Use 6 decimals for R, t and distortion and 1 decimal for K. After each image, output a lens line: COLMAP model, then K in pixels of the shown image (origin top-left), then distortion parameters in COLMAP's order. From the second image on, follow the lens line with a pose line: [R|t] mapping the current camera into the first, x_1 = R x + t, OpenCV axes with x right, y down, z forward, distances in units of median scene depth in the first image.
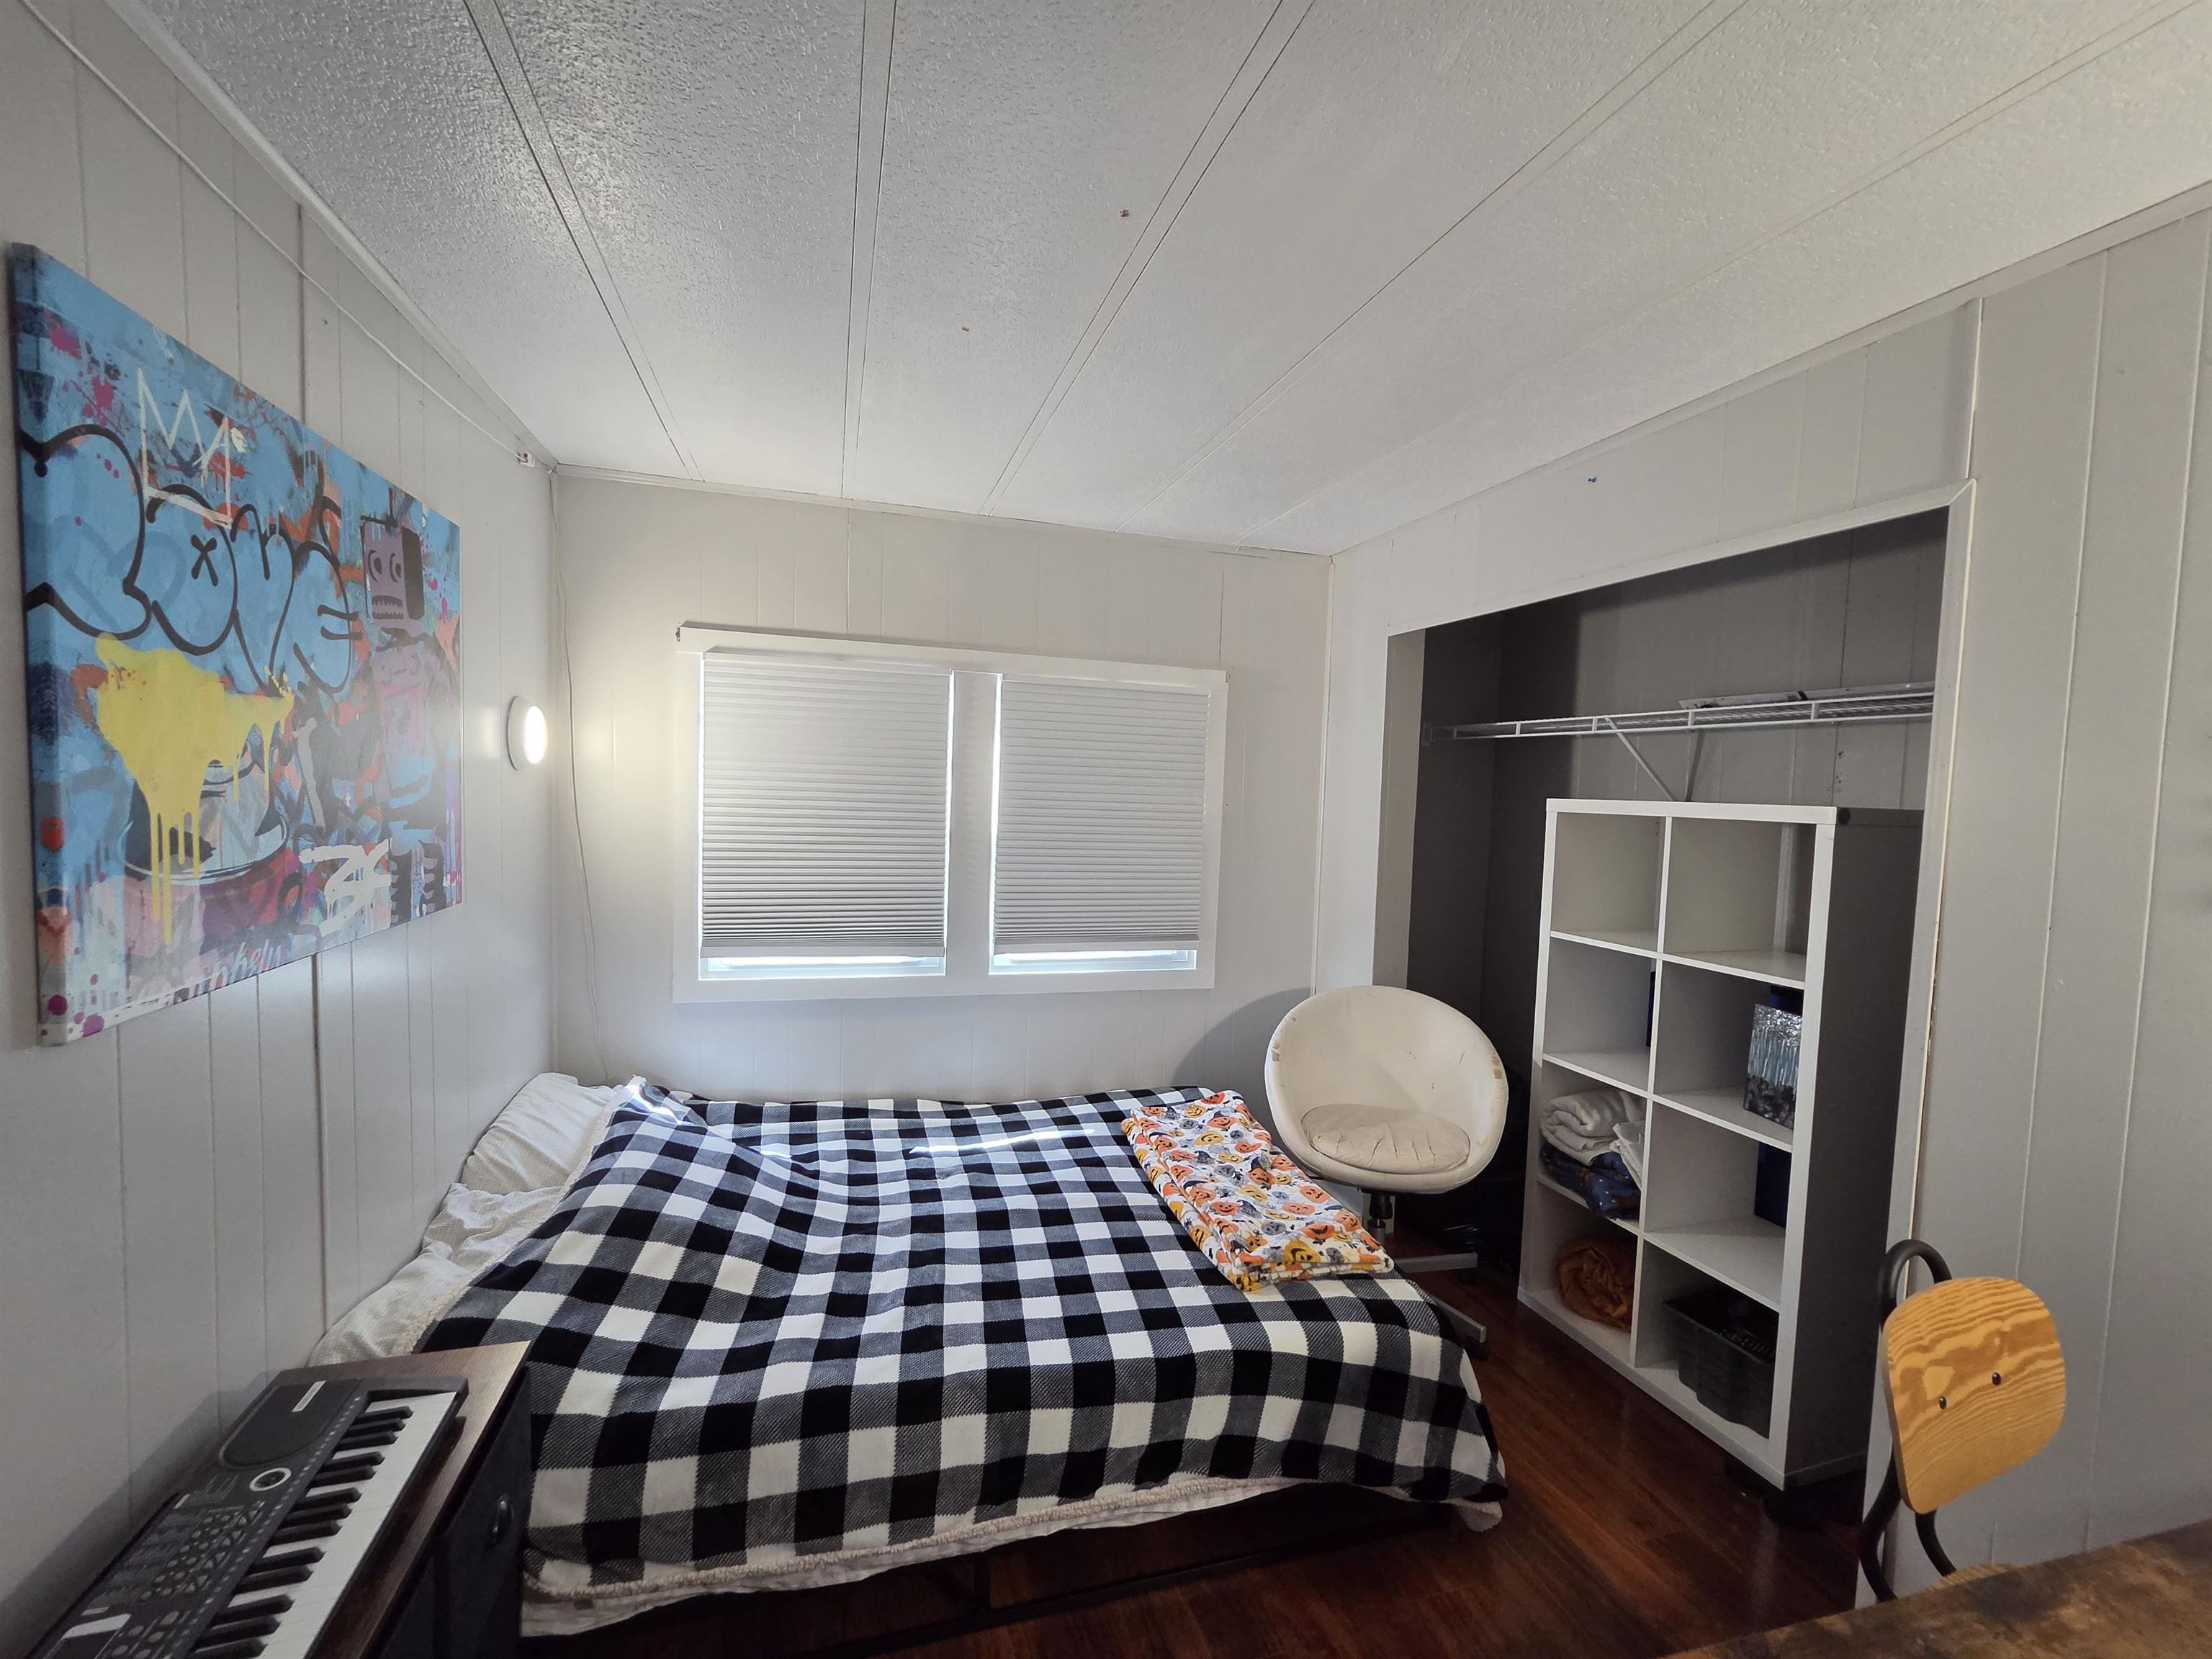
lens RADIAL K [[909.5, 0, 1085.6], [0, 909.5, 836.6], [0, 0, 1]] dist [-0.002398, 0.004406]
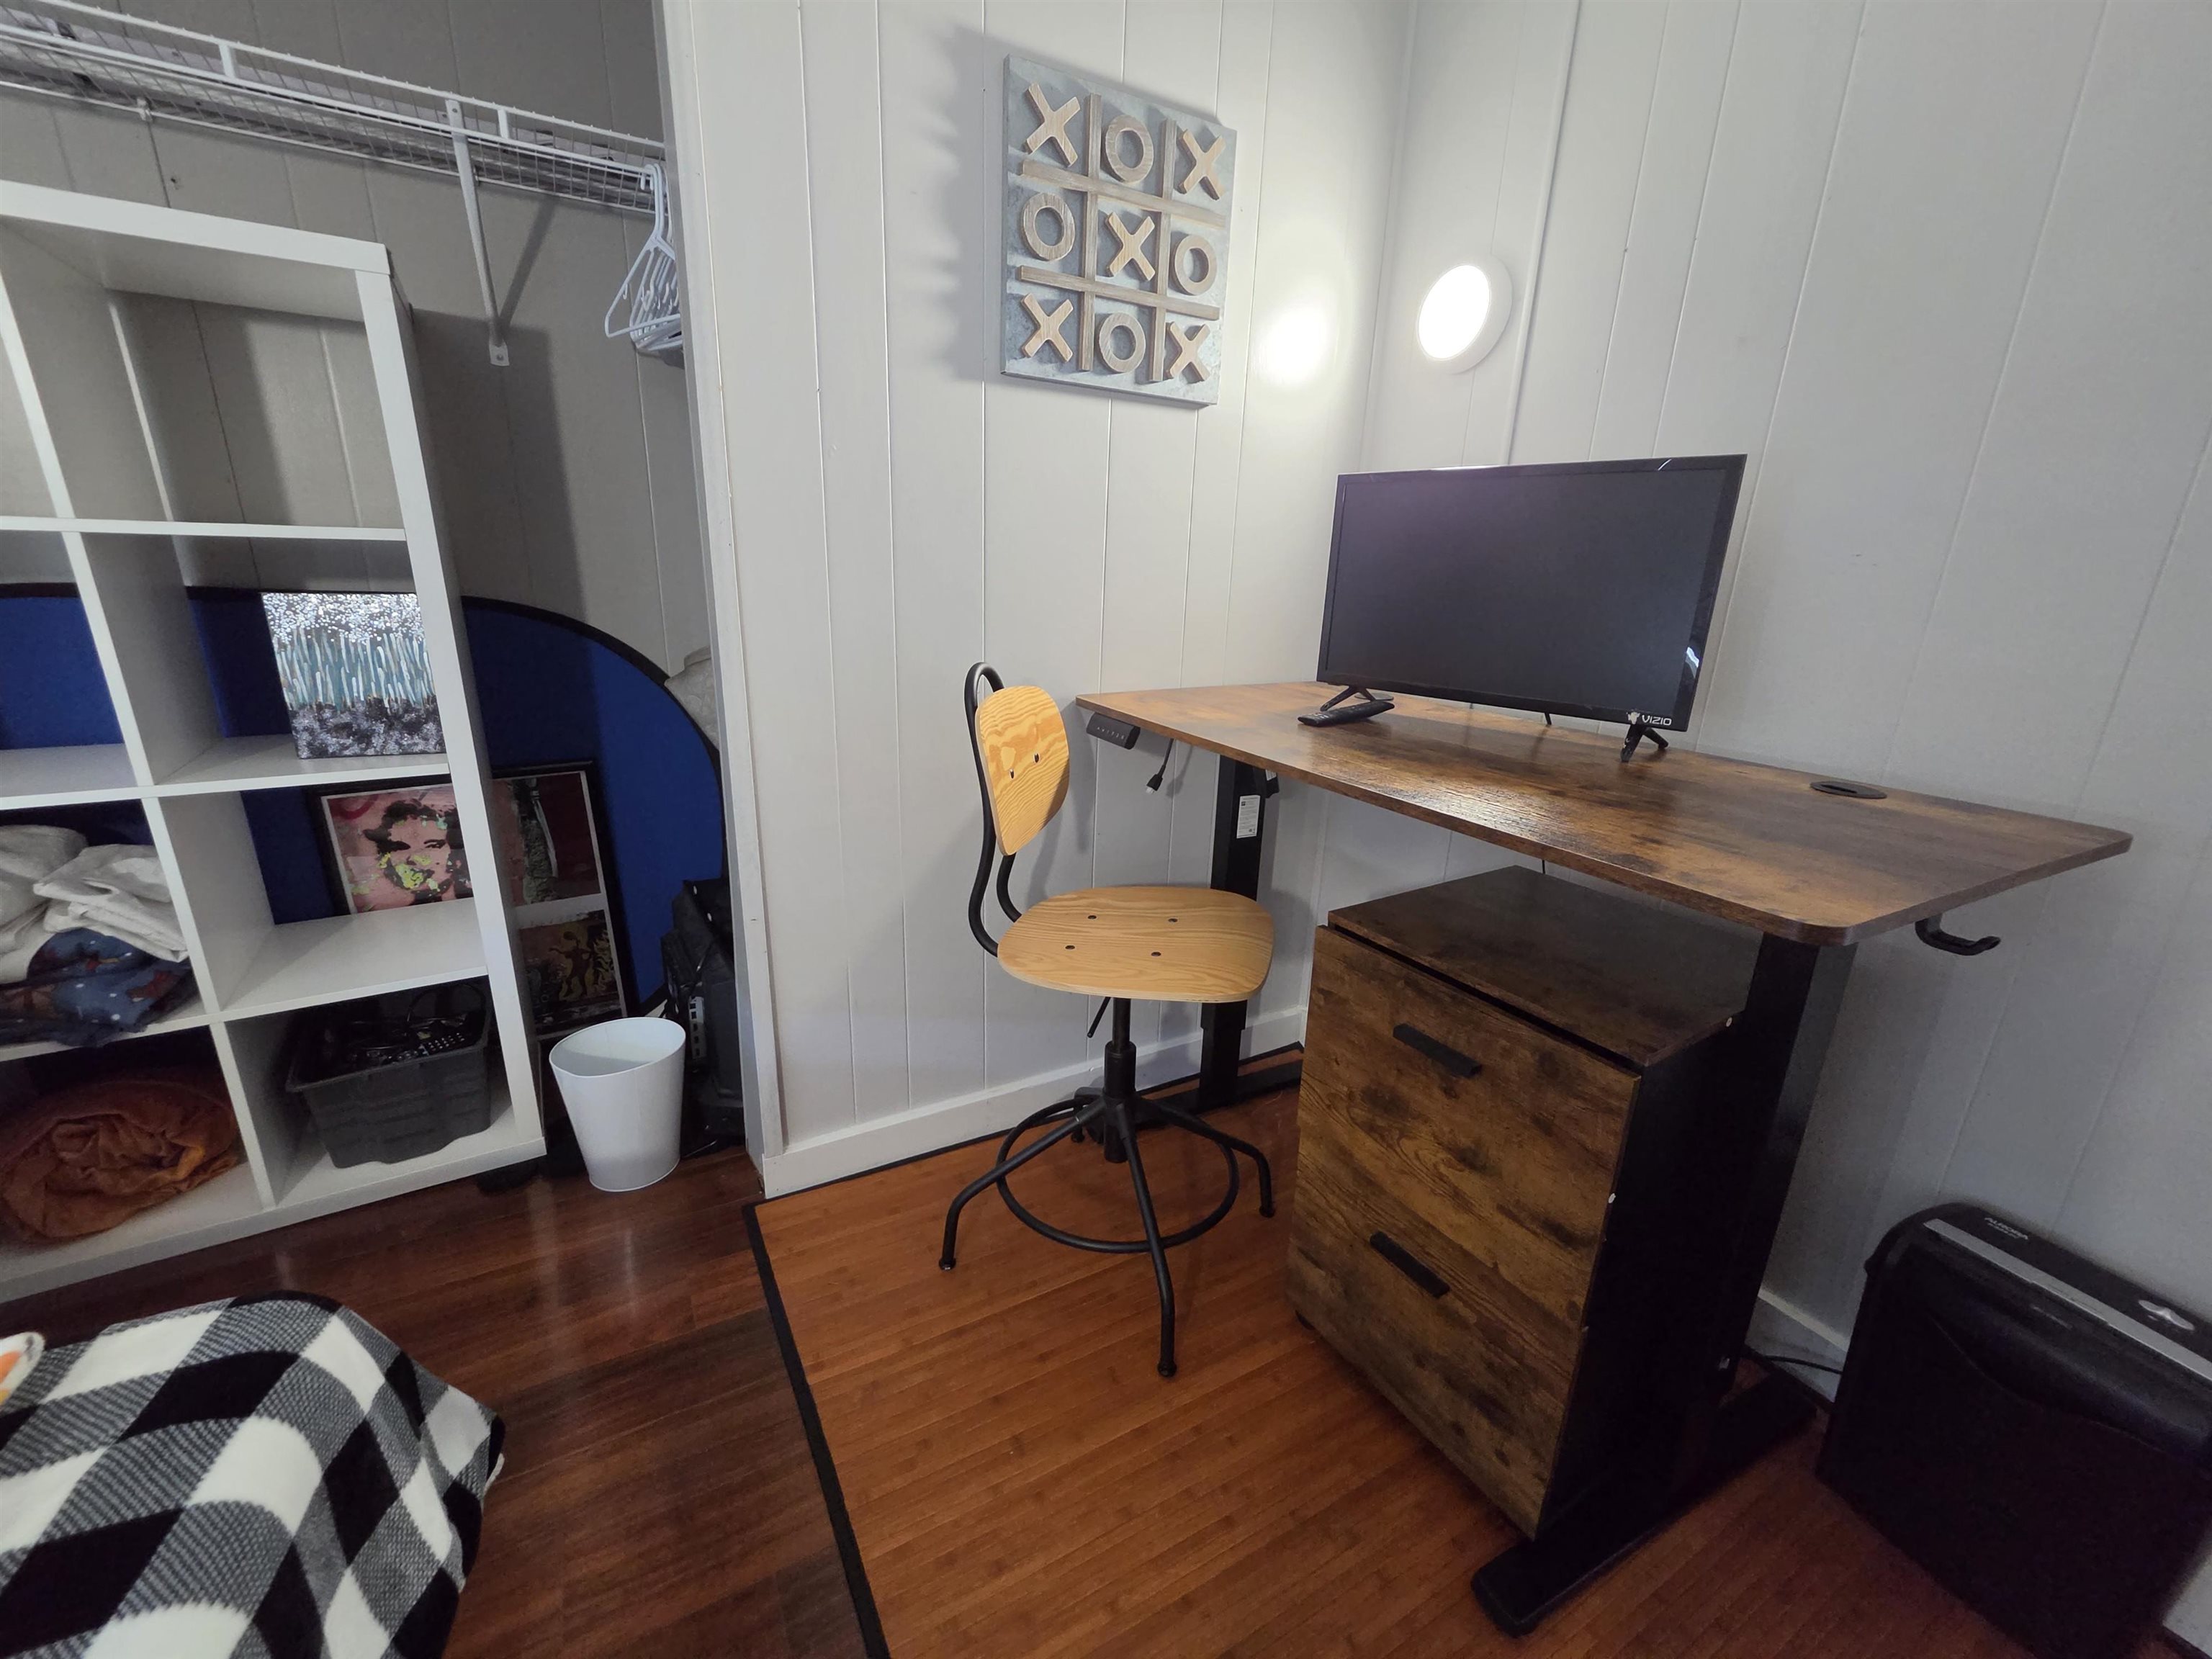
lens RADIAL K [[909.5, 0, 1103.7], [0, 909.5, 834.2], [0, 0, 1]] dist [-0.002398, 0.004406]
pose [[-0.243893, -0.317919, 0.916212, -0.047585], [0.019698, 0.942922, 0.332431, 0.131907], [-0.969602, 0.099125, -0.223710, 0.546767]]
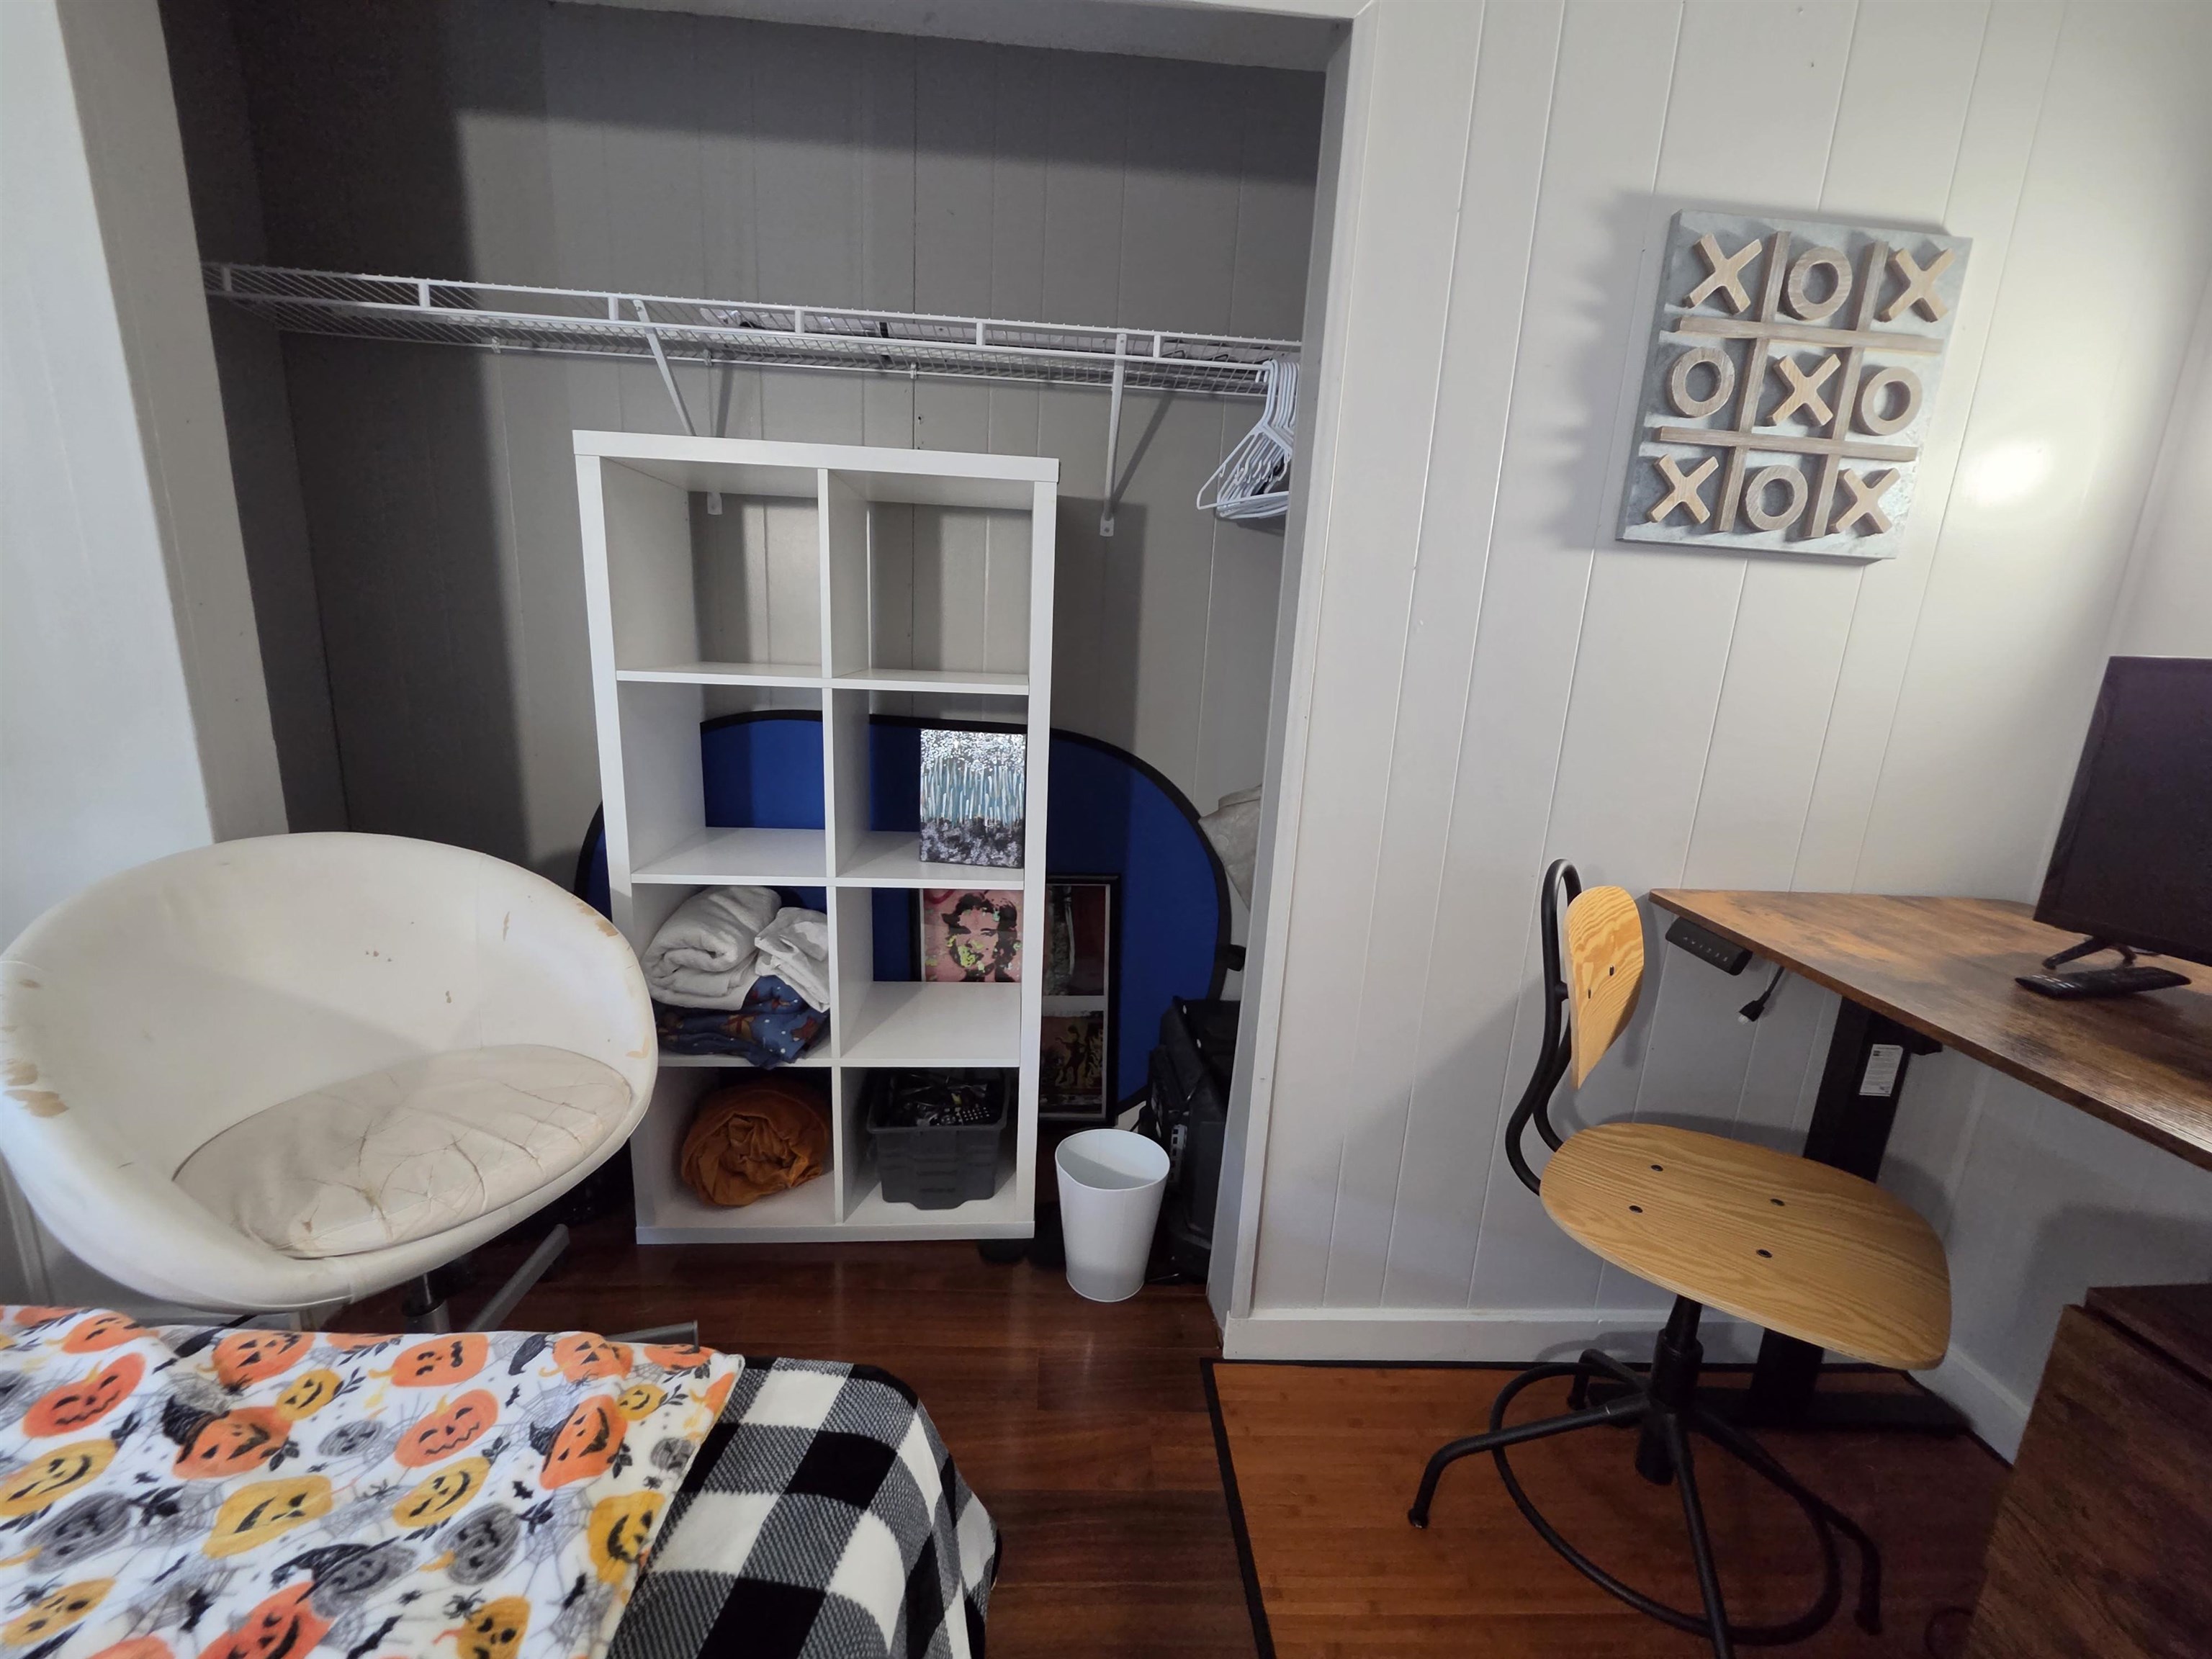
lens RADIAL K [[909.5, 0, 1106.3], [0, 909.5, 832.7], [0, 0, 1]] dist [-0.002398, 0.004406]
pose [[0.216857, -0.234240, 0.947684, -0.006349], [0.014654, 0.971457, 0.236763, 0.078697], [-0.976093, -0.037456, 0.214100, 0.623936]]
